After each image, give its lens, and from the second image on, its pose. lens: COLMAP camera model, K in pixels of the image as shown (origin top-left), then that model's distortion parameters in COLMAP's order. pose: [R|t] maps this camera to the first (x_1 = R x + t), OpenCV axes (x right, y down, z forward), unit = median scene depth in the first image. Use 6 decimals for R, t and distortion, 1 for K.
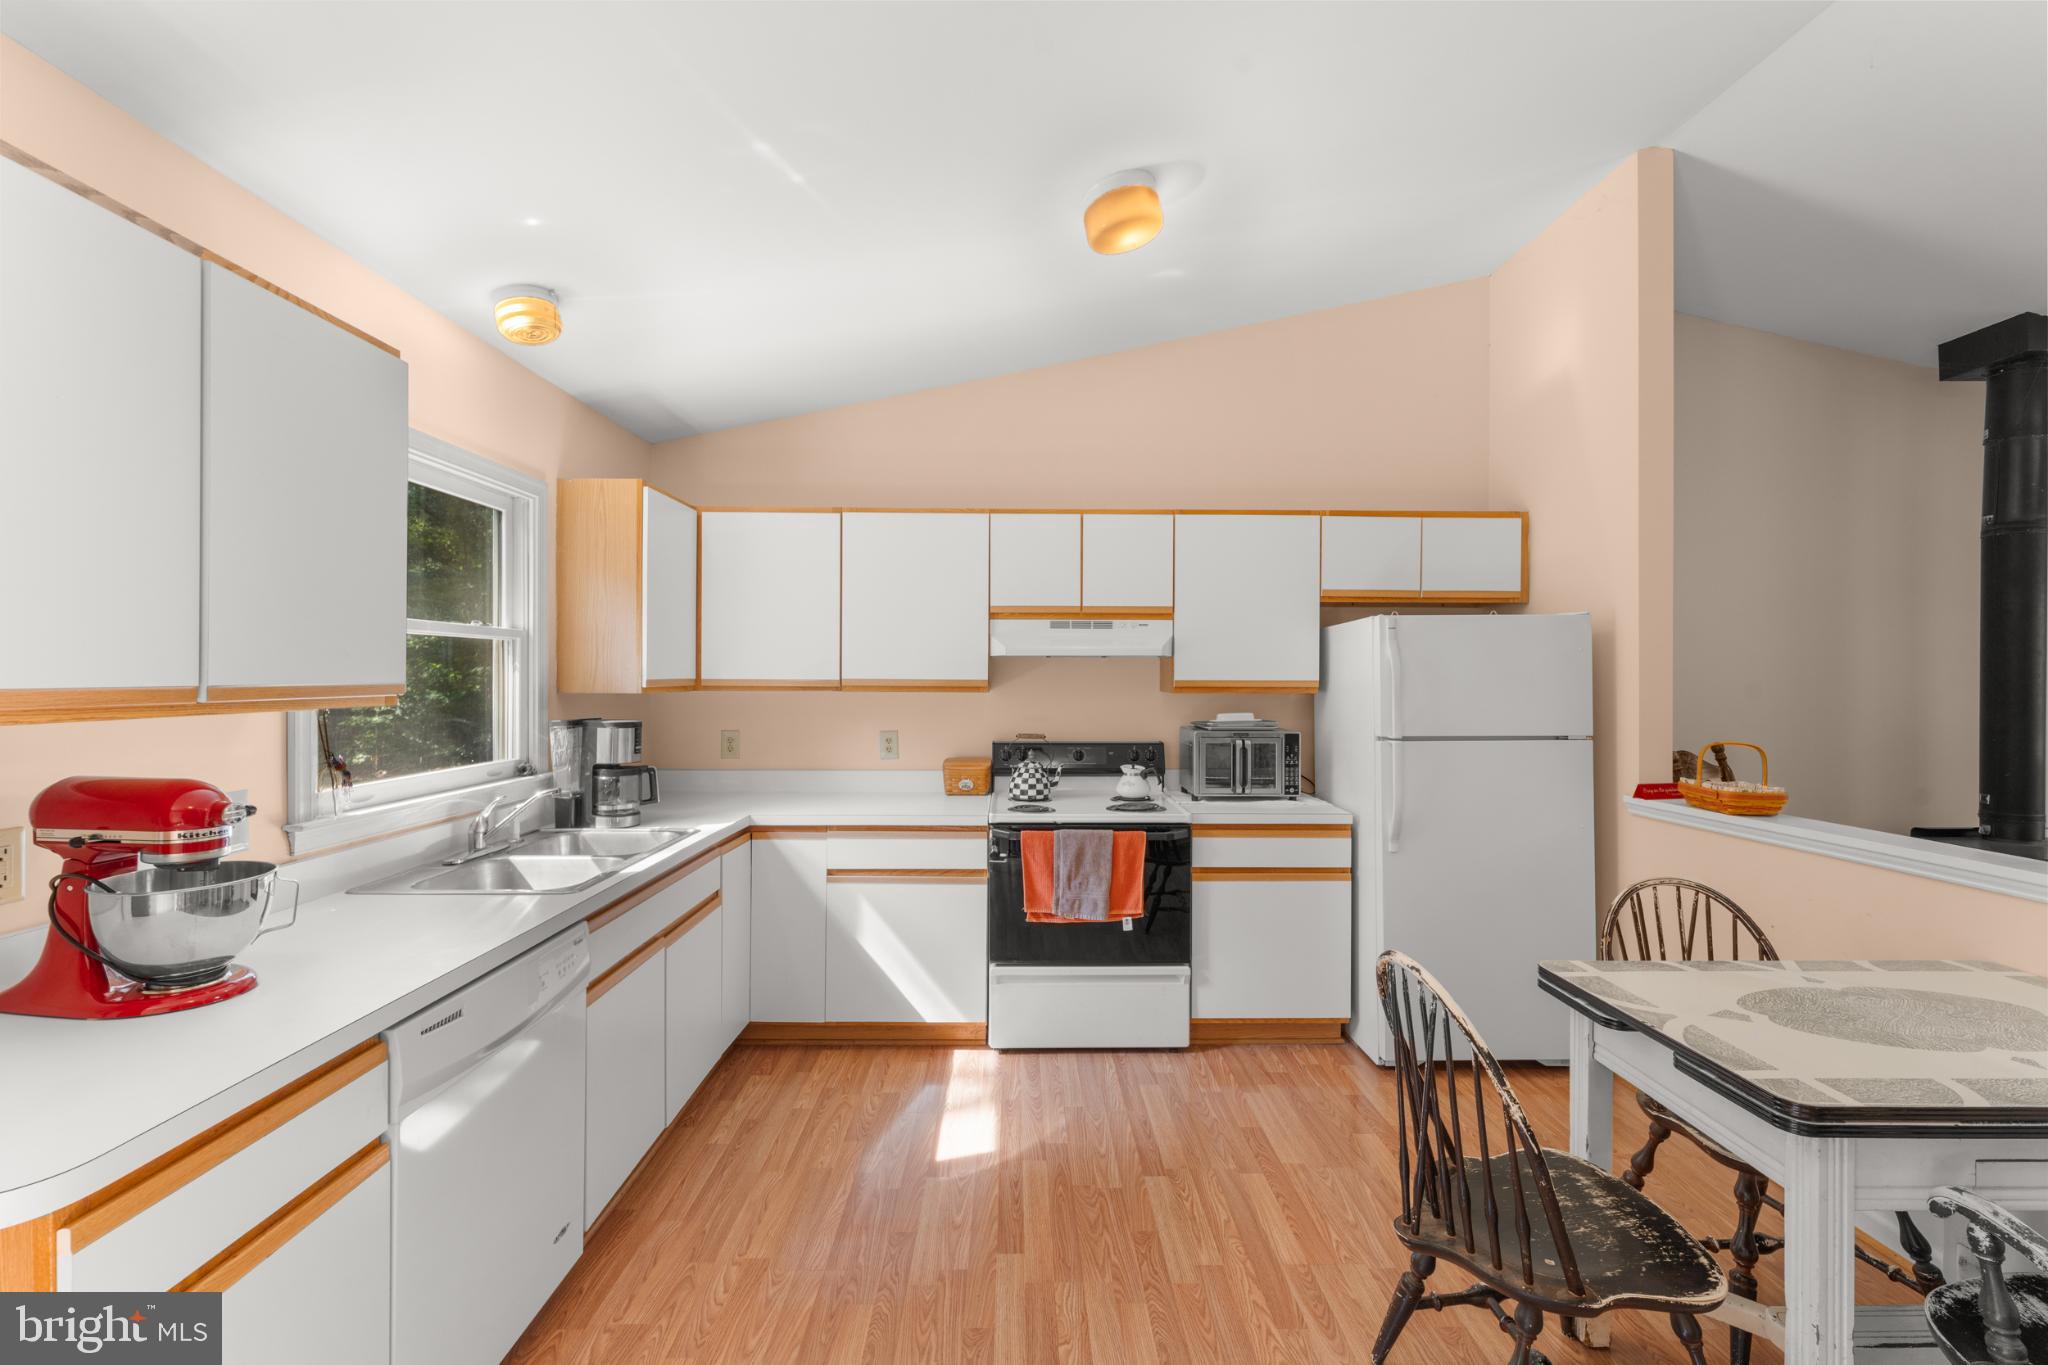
lens RADIAL K [[837.0, 0, 1024.0], [0, 837.0, 682.5], [0, 0, 1]] dist [0.000239, -0.000310]
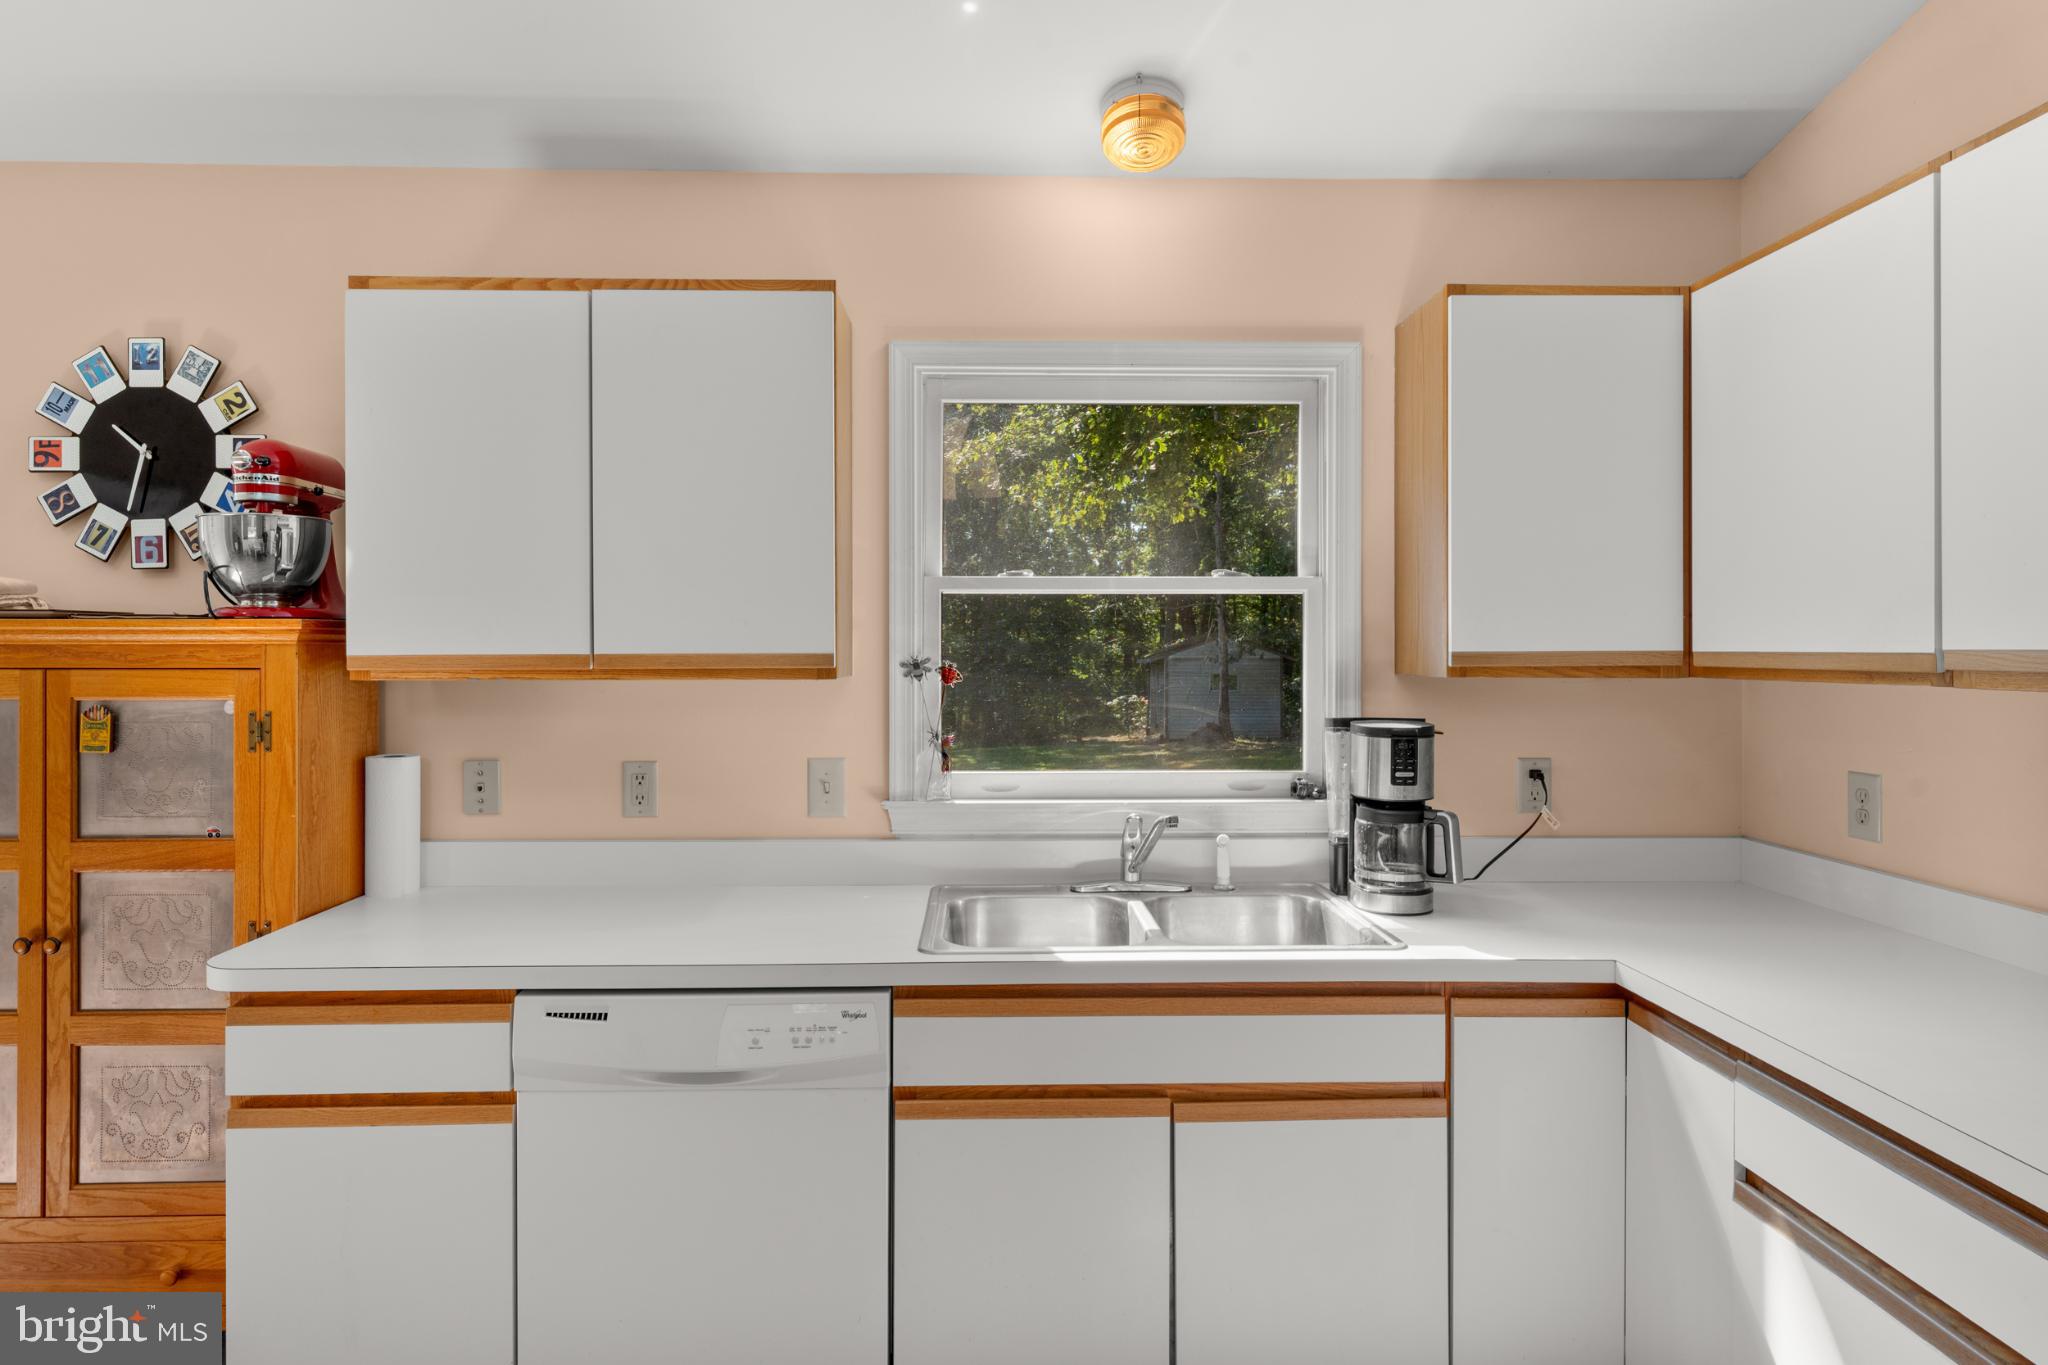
lens RADIAL K [[1148.9, 0, 1021.4], [0, 1148.9, 648.6], [0, 0, 1]] dist [-0.001077, -0.000266]
pose [[0.009797, -0.005189, -0.999939, 0.314732], [-0.007987, 0.999954, -0.005267, 0.000351], [0.999920, 0.008038, 0.009755, 0.785977]]
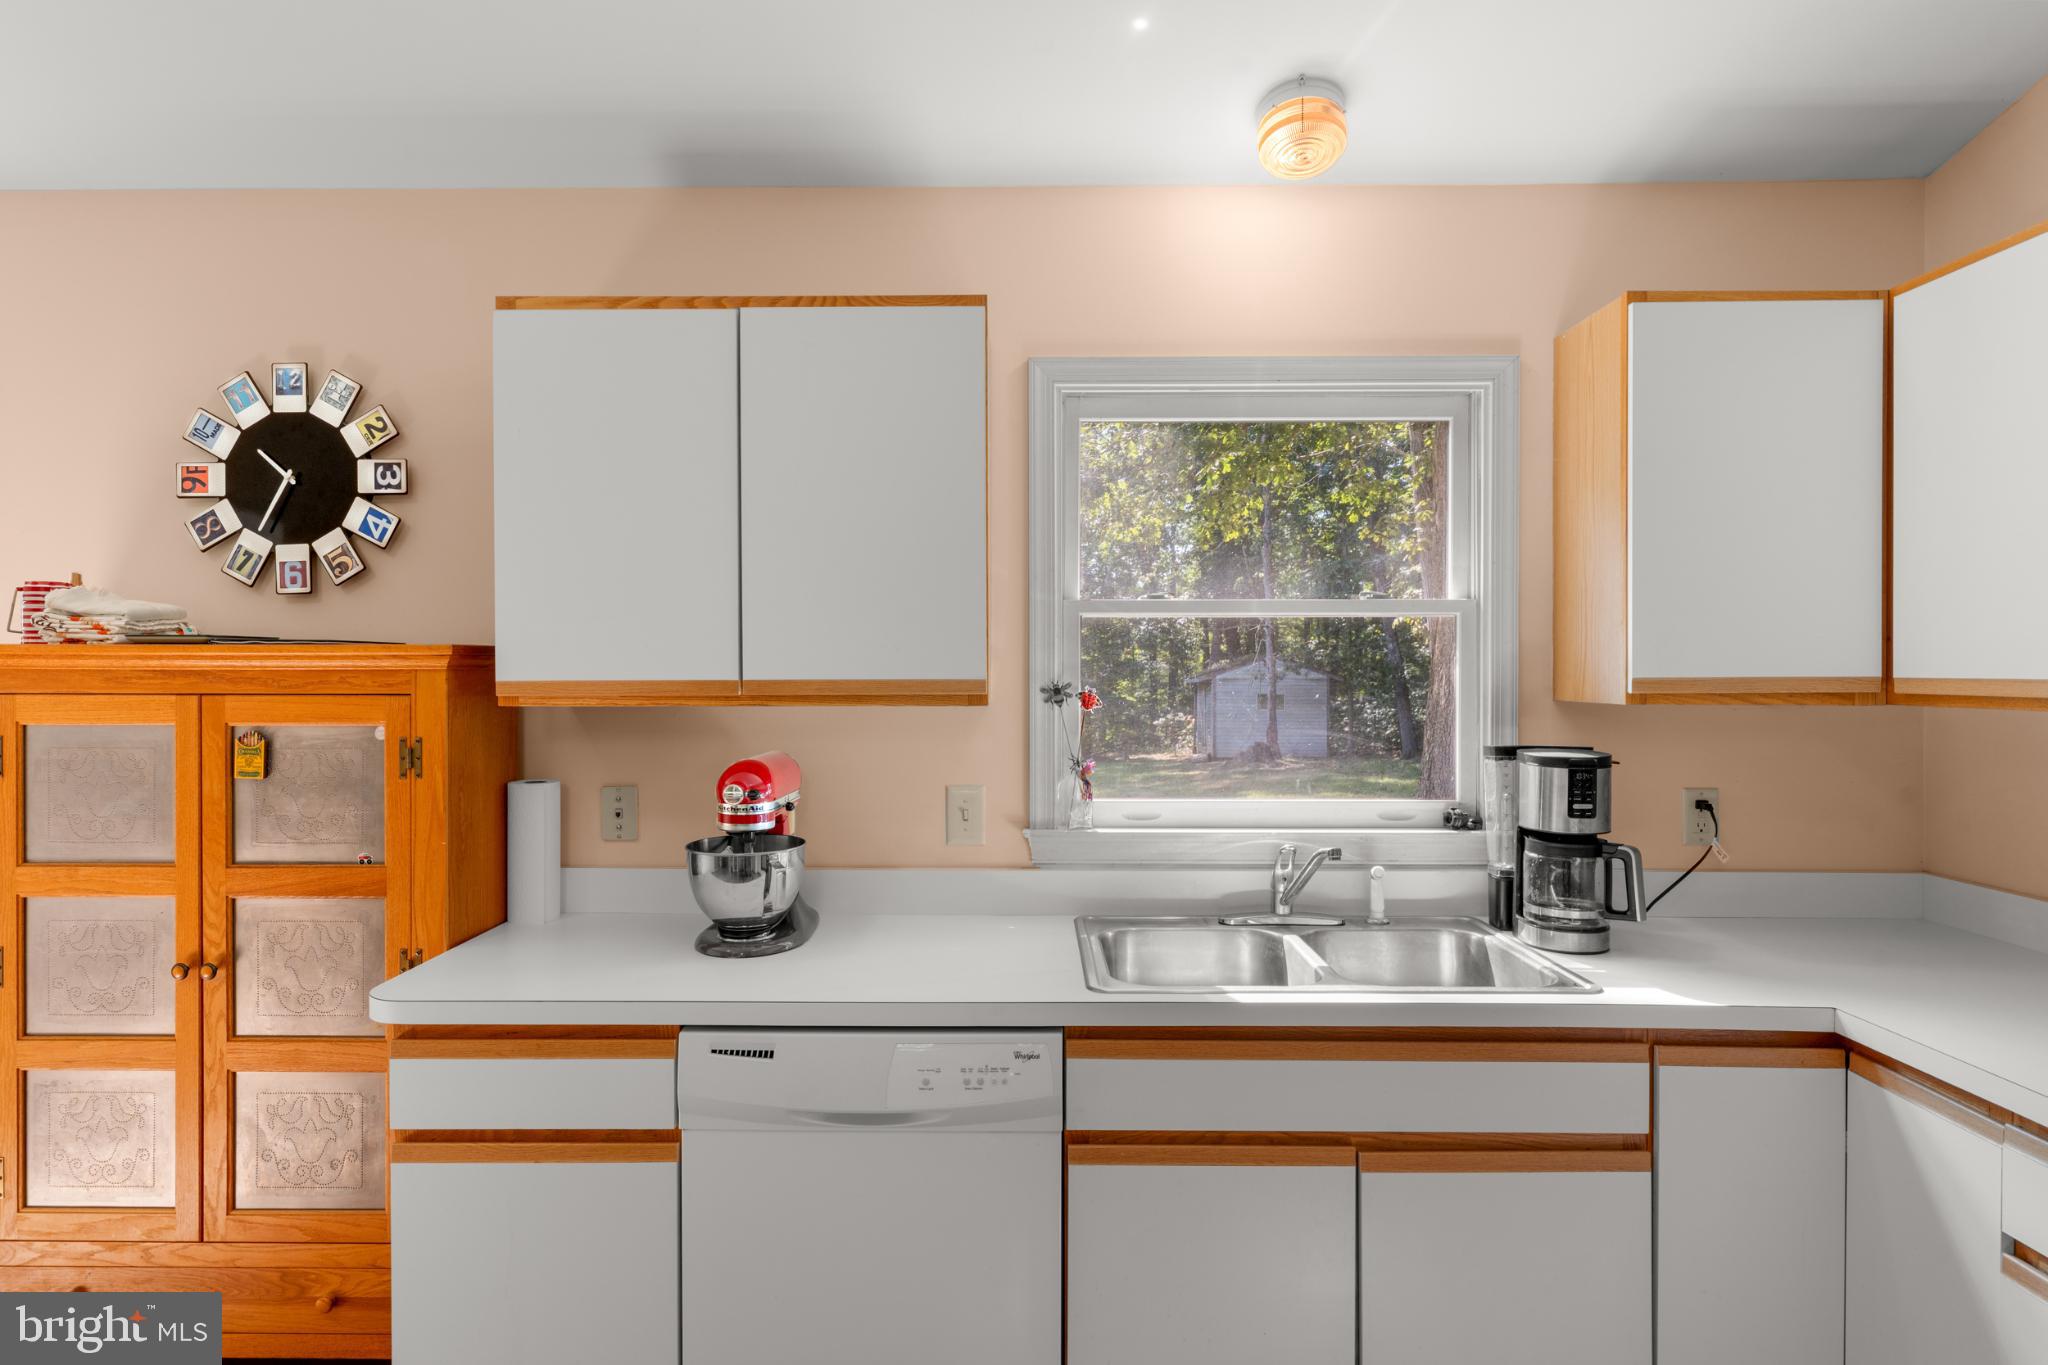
lens RADIAL K [[1119.1, 0, 1017.6], [0, 1119.1, 675.0], [0, 0, 1]] dist [-0.002888, 0.000253]
pose [[-0.029262, 0.000802, -0.999571, 0.269855], [-0.008294, 0.999965, 0.001045, -0.003344], [0.999537, 0.008321, -0.029254, 0.706461]]
